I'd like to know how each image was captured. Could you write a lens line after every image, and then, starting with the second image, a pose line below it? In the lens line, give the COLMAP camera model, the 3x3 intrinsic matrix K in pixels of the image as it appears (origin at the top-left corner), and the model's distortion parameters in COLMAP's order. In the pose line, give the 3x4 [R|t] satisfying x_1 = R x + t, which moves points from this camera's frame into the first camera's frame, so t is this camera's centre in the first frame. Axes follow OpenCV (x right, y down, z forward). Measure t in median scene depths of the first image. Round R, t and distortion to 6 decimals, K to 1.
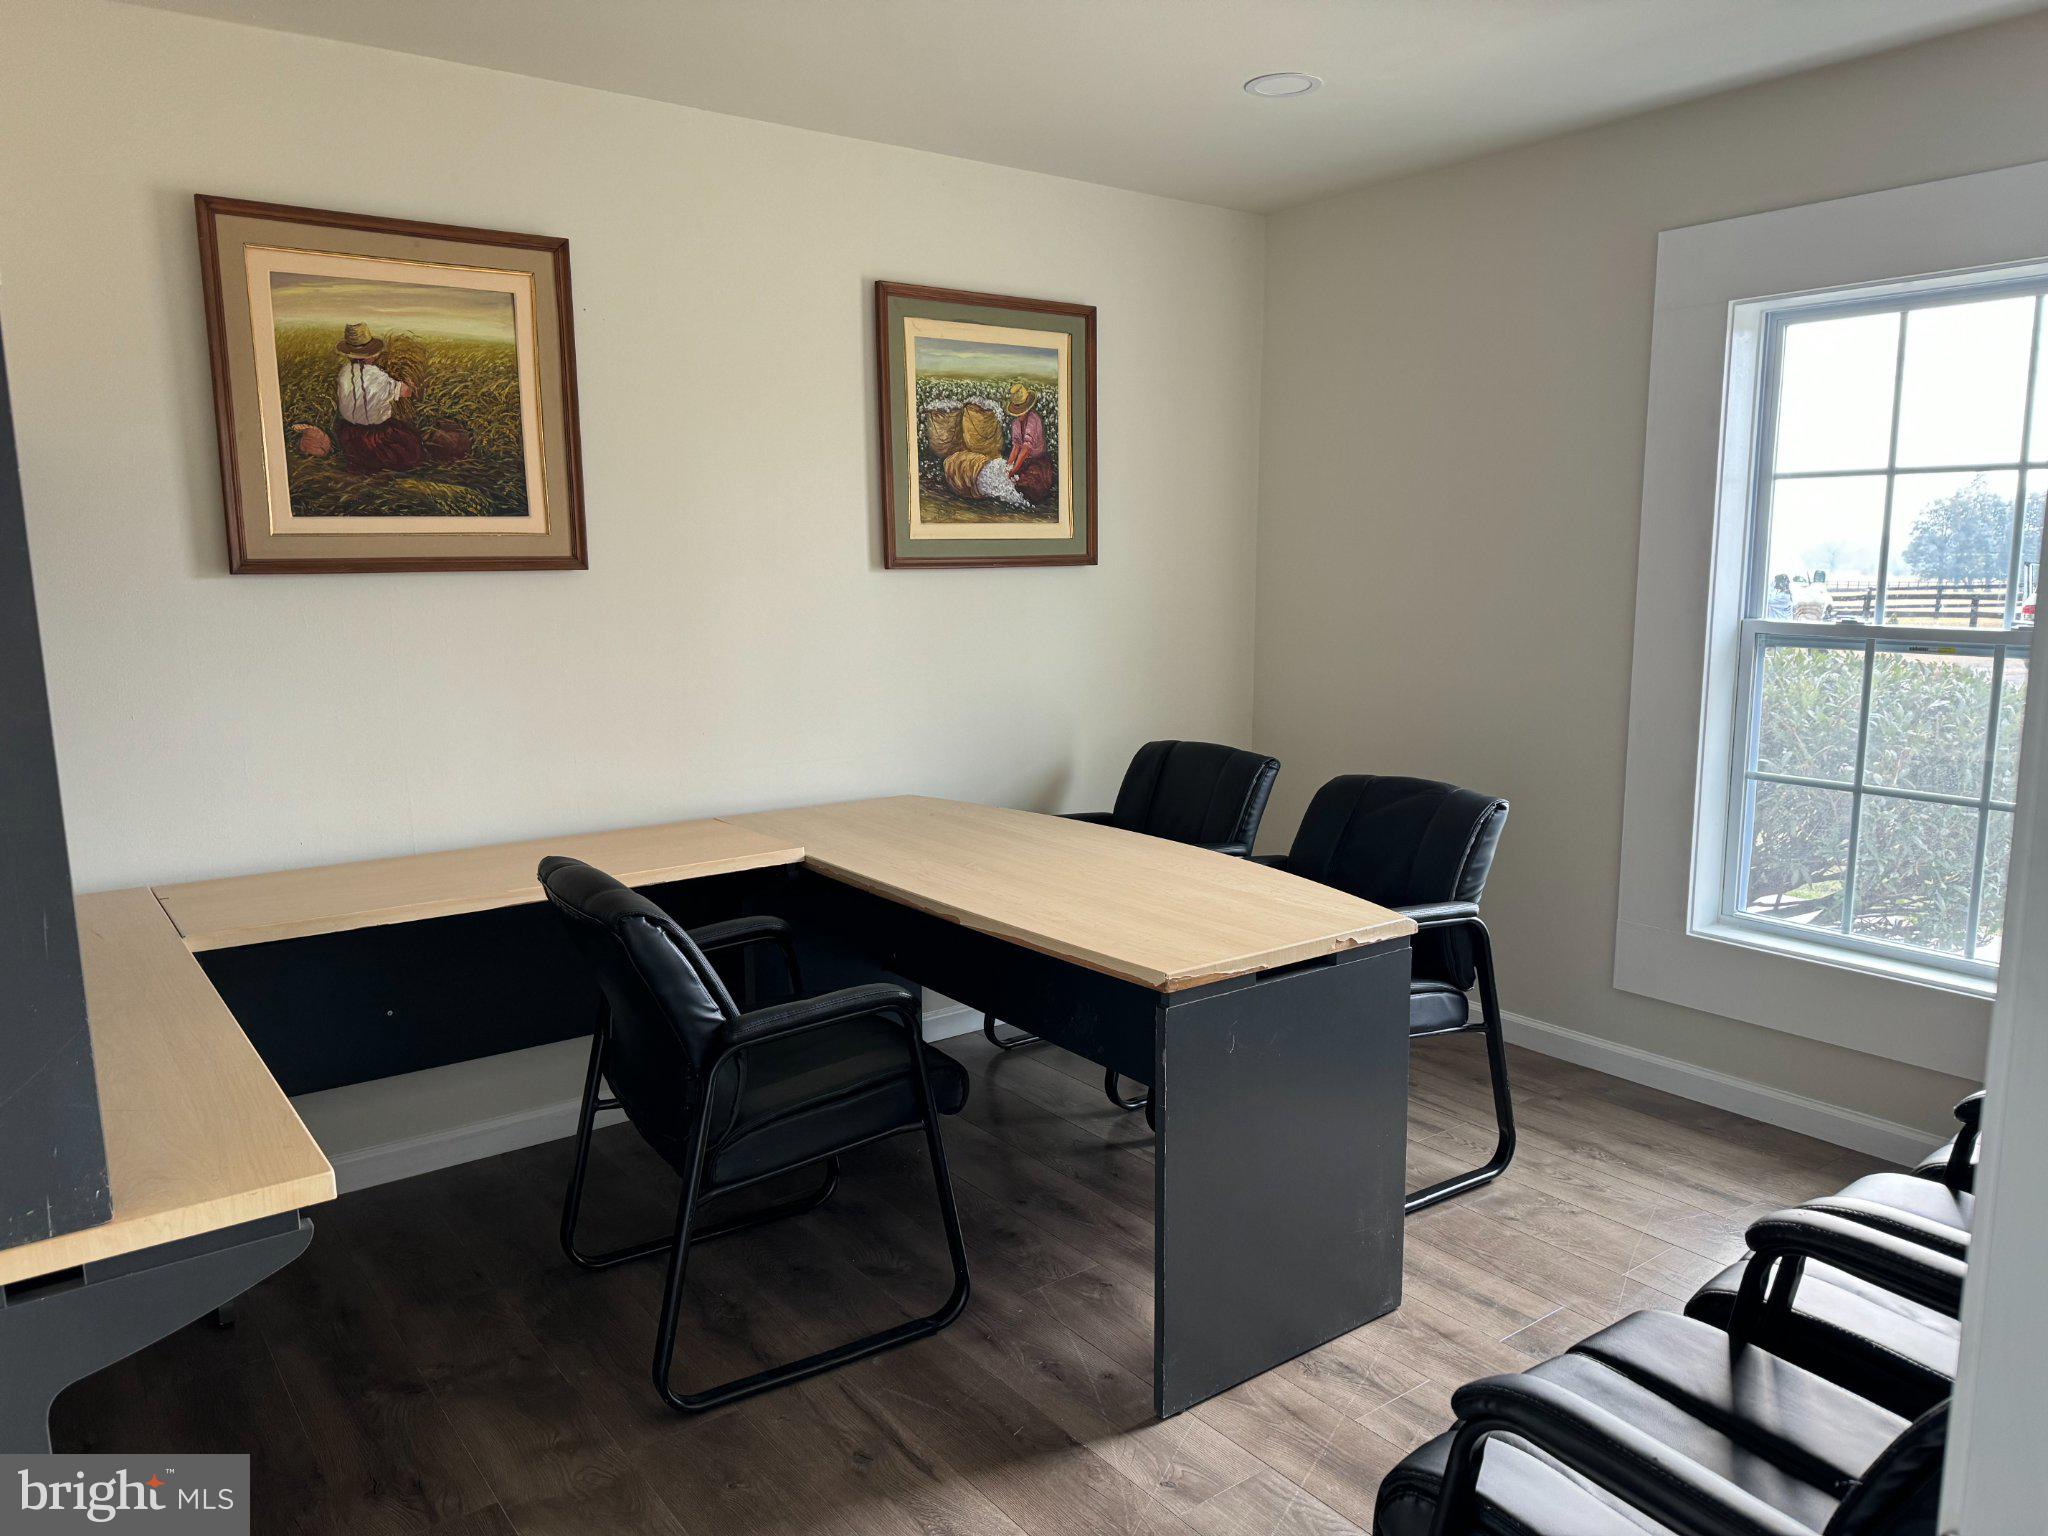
lens RADIAL K [[1586.9, 0, 1021.4], [0, 1586.9, 776.6], [0, 0, 1]] dist [0.069538, 0.000244]
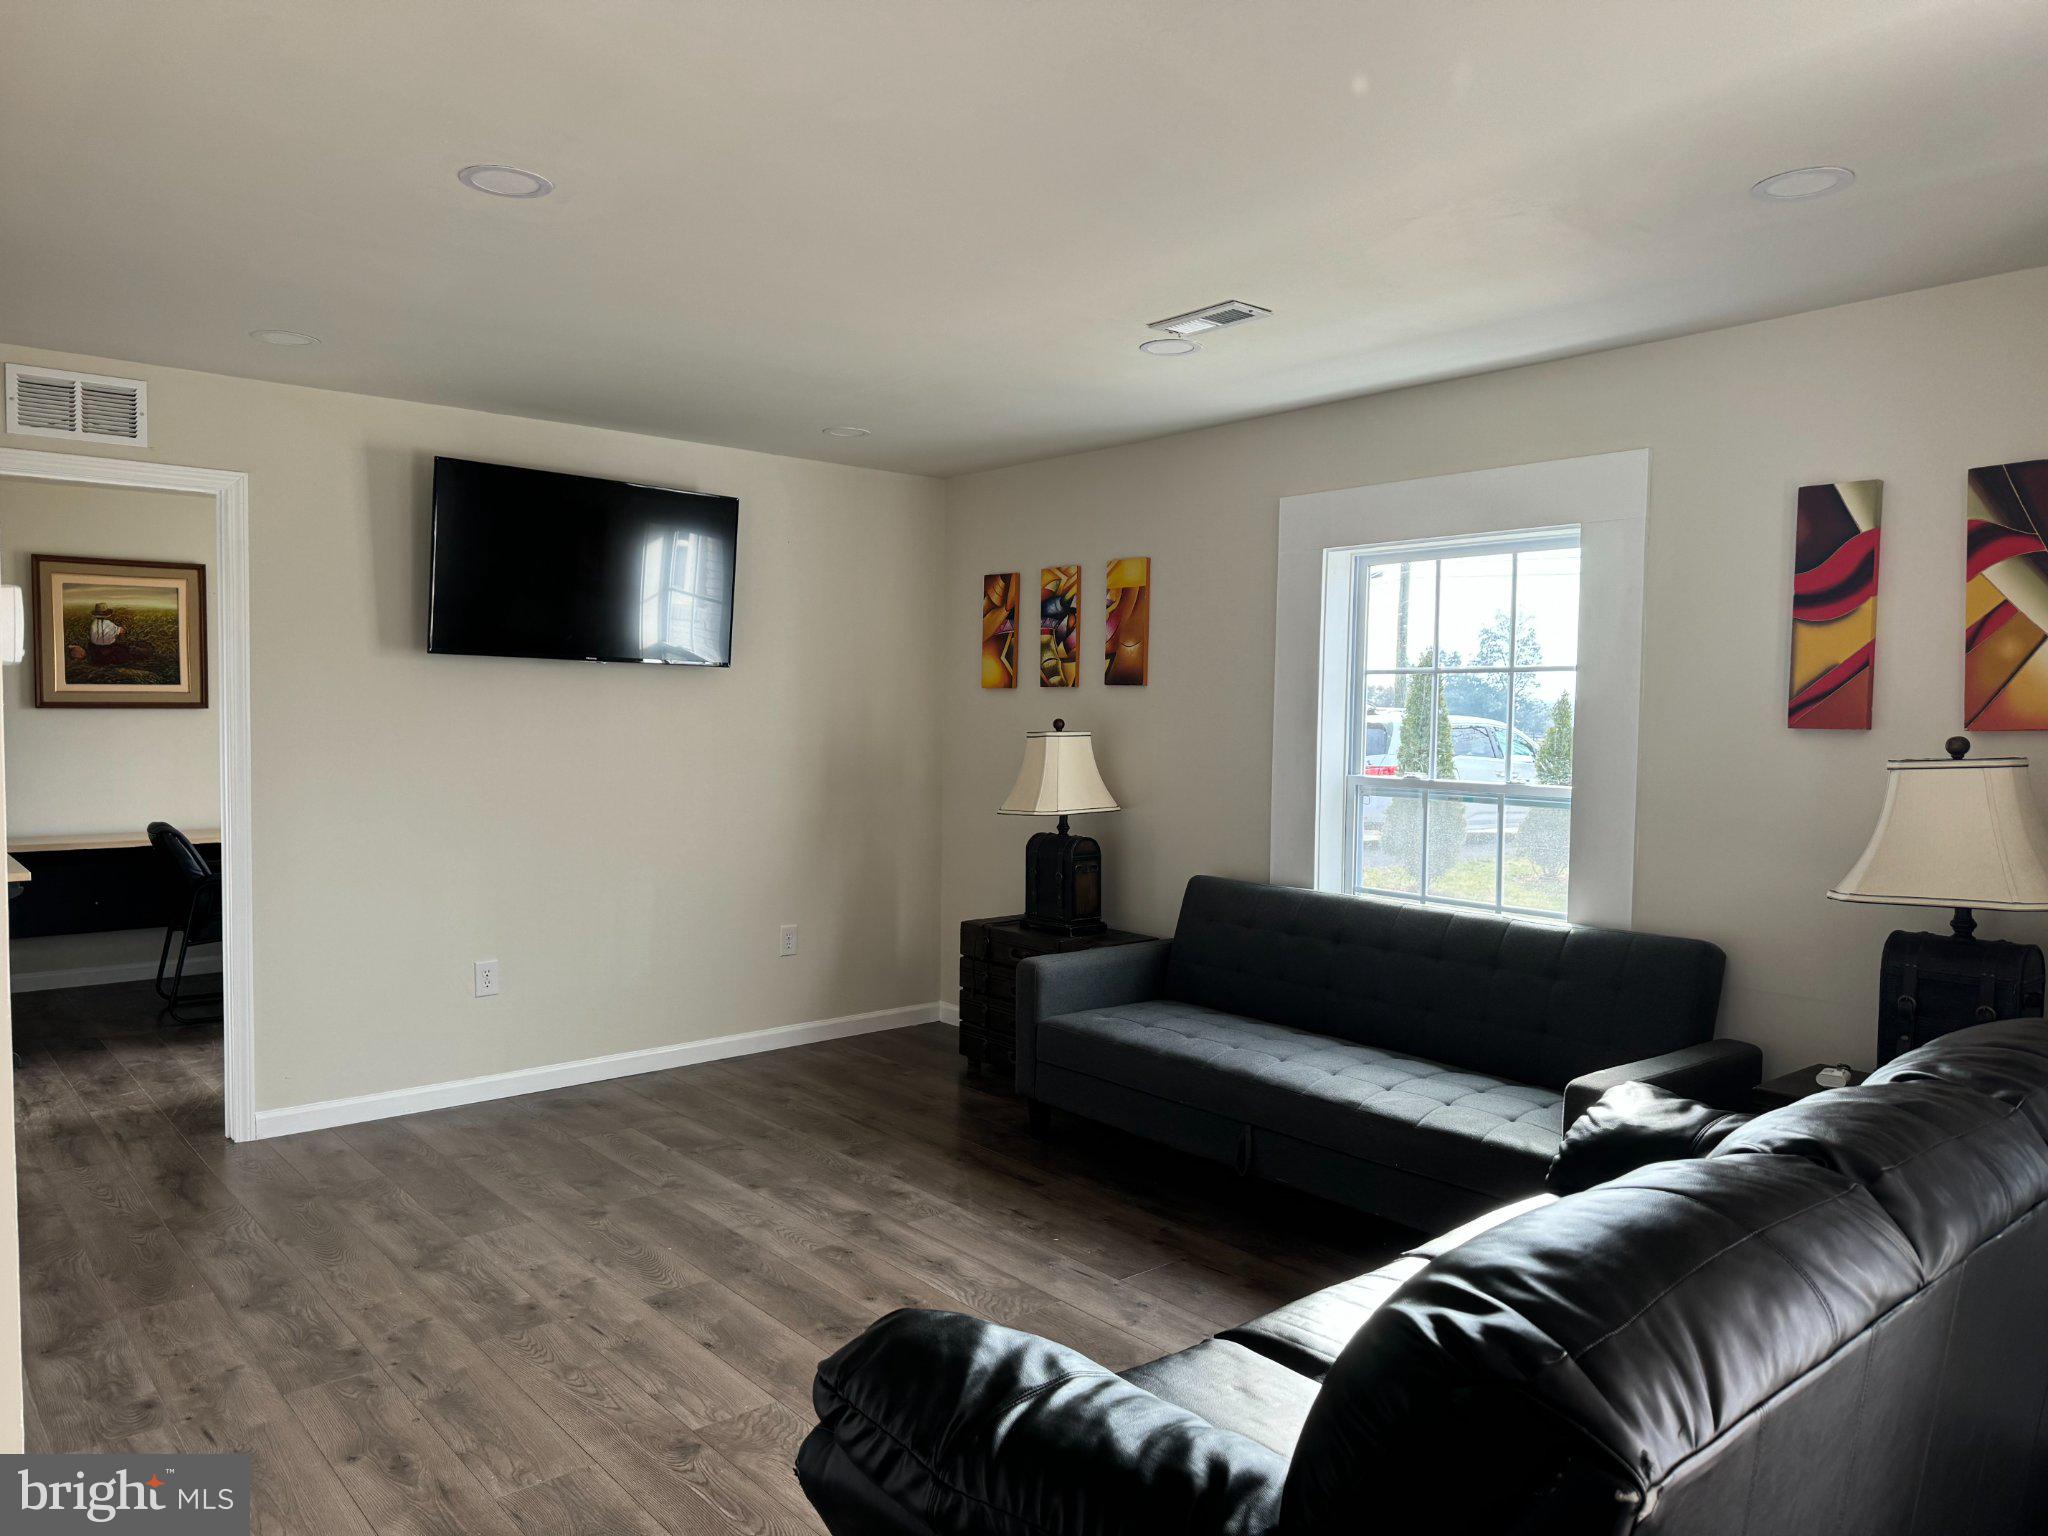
lens RADIAL K [[1411.1, 0, 1028.0], [0, 1411.1, 767.5], [0, 0, 1]] dist [-0.008673, -0.002882]
pose [[0.999003, 0.010944, 0.043281, 0.815441], [-0.006155, 0.993992, -0.109283, 0.164473], [-0.044217, 0.108908, 0.993068, -1.017996]]
